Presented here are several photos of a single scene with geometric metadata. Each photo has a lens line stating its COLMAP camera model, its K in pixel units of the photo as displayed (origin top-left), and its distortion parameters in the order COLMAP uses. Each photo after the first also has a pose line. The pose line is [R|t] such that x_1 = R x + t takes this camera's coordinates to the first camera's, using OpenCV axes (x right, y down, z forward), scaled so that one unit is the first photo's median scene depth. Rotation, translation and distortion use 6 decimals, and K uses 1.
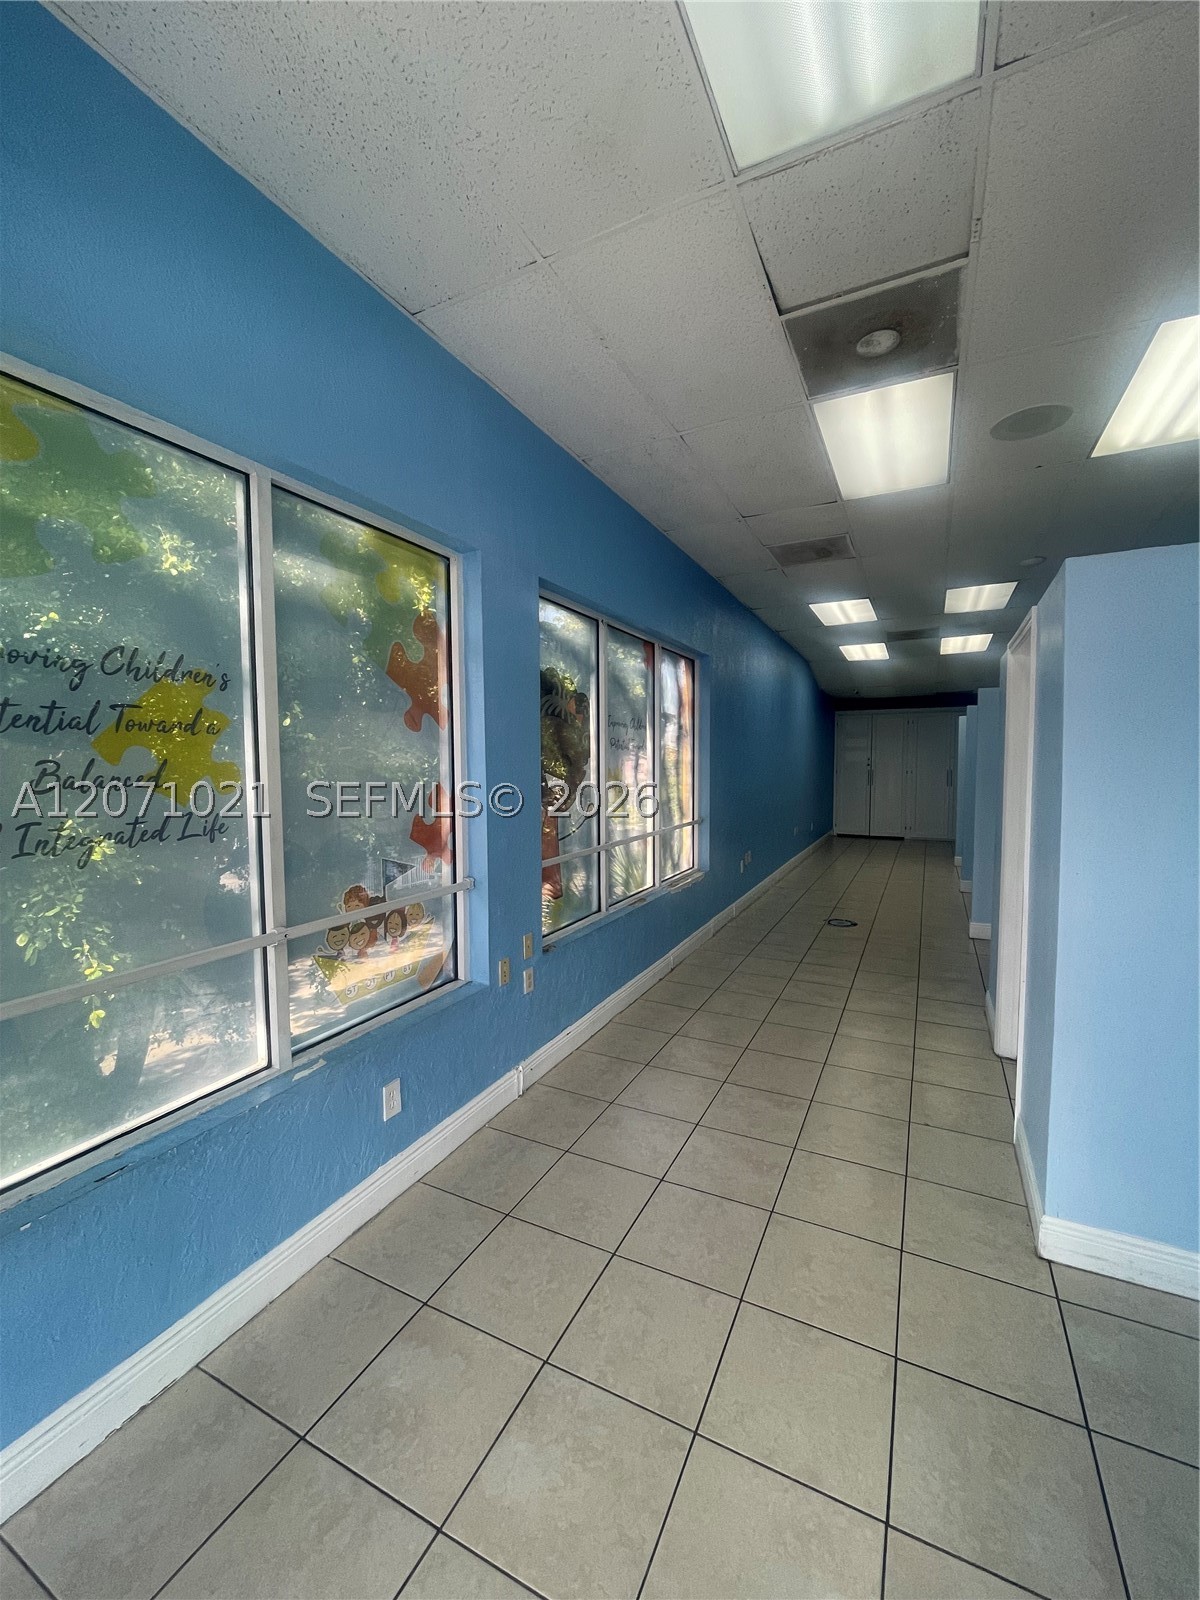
lens RADIAL K [[647.7, 0, 598.8], [0, 647.7, 800.1], [0, 0, 1]] dist [-0.004587, 0.001589]
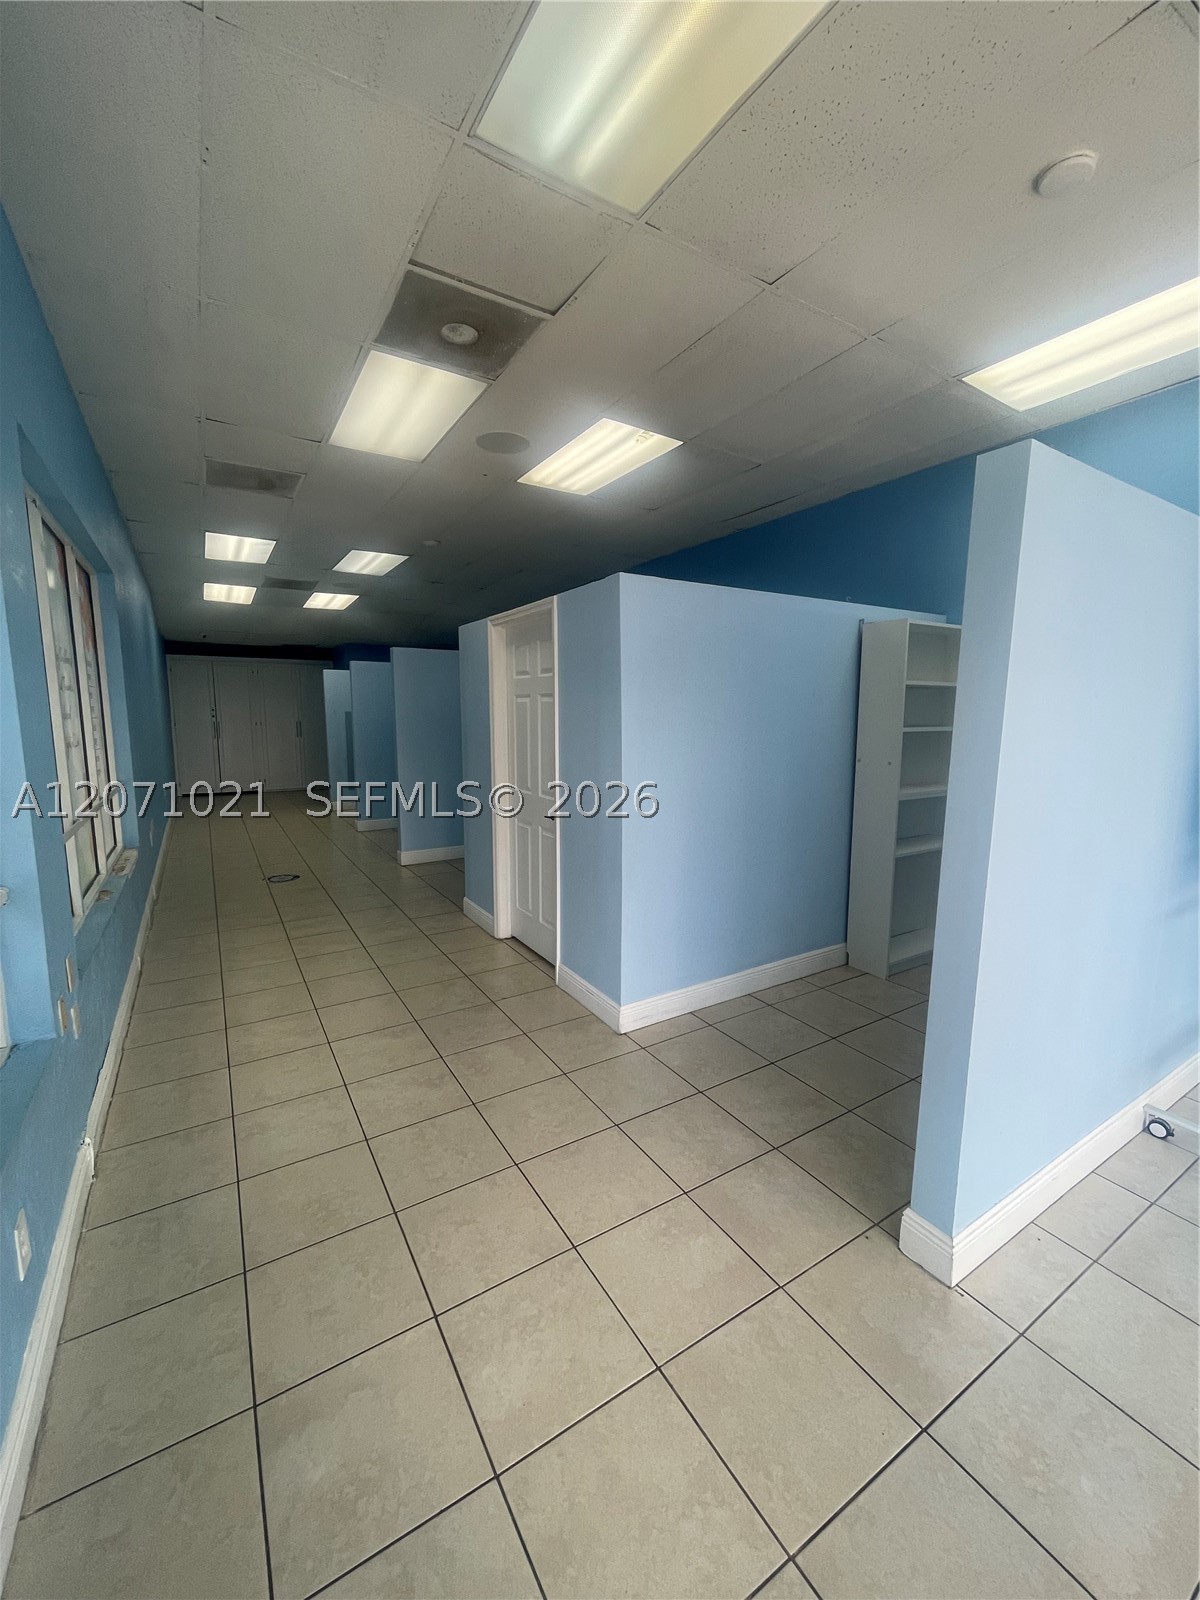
lens RADIAL K [[647.7, 0, 613.0], [0, 647.7, 800.5], [0, 0, 1]] dist [-0.004587, 0.001589]
pose [[0.516052, -0.104965, 0.850102, -0.471828], [0.043580, 0.994395, 0.096326, 0.002225], [-0.855448, -0.012662, 0.517734, 0.181218]]
